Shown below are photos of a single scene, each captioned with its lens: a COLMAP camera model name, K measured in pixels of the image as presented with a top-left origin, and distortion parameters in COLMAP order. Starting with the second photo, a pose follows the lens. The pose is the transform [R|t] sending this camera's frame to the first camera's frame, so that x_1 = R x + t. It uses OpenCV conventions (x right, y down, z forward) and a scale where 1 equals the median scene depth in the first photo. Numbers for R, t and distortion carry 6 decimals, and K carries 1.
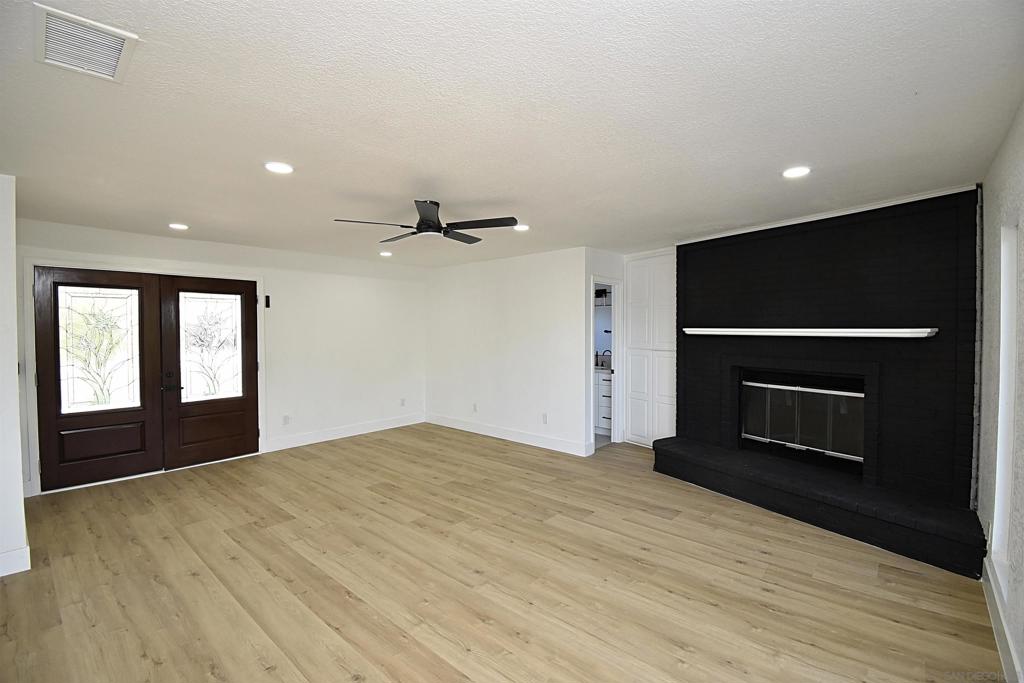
lens RADIAL K [[447.4, 0, 515.2], [0, 447.4, 336.6], [0, 0, 1]] dist [0.019530, -0.023866]
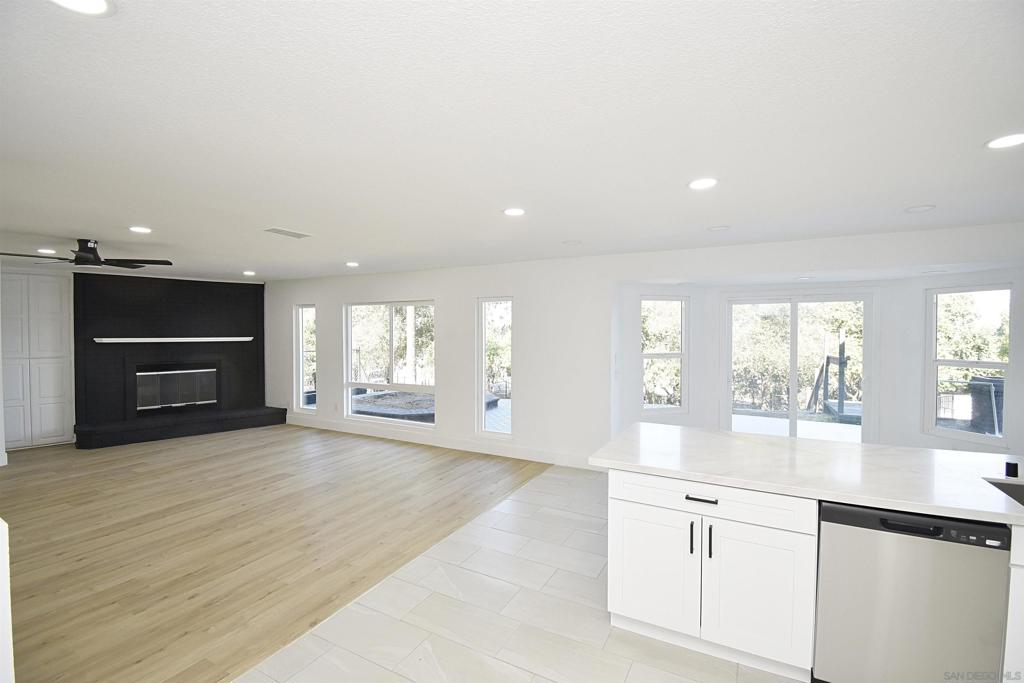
lens RADIAL K [[447.4, 0, 515.2], [0, 447.4, 336.6], [0, 0, 1]] dist [0.019530, -0.023866]
pose [[-0.222464, -0.010554, 0.974884, -1.539571], [0.017652, 0.999734, 0.014851, -0.027558], [-0.974781, 0.020512, -0.222219, 0.114697]]
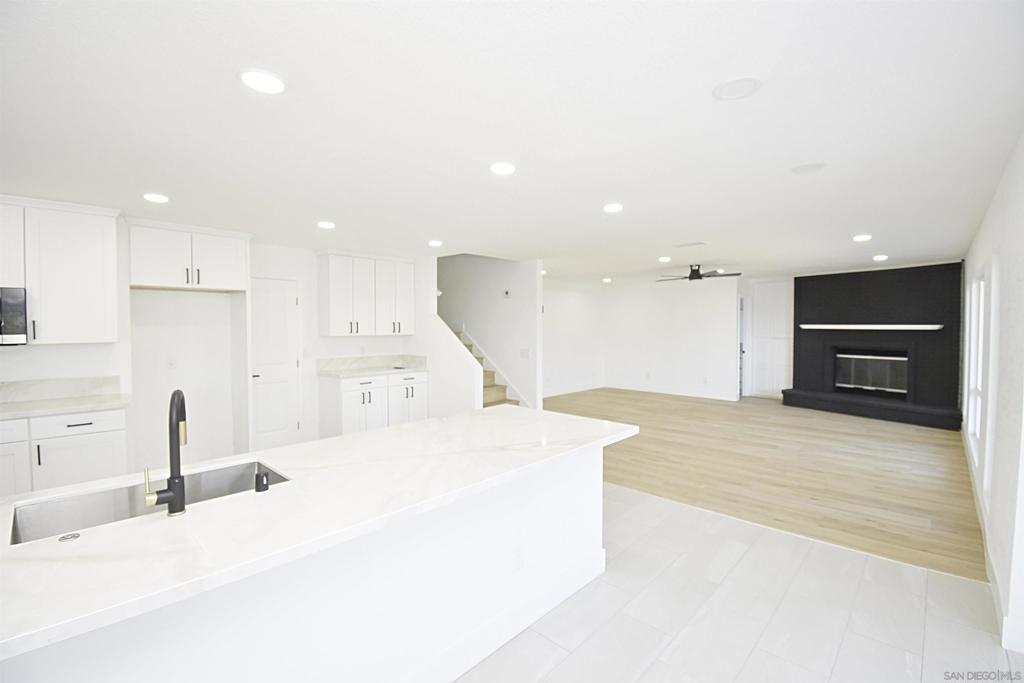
lens RADIAL K [[447.4, 0, 515.2], [0, 447.4, 336.6], [0, 0, 1]] dist [0.019530, -0.023866]
pose [[0.999270, -0.001293, -0.038186, -0.878043], [0.001615, 0.999963, 0.008416, 0.012326], [0.038174, -0.008471, 0.999235, -1.045260]]
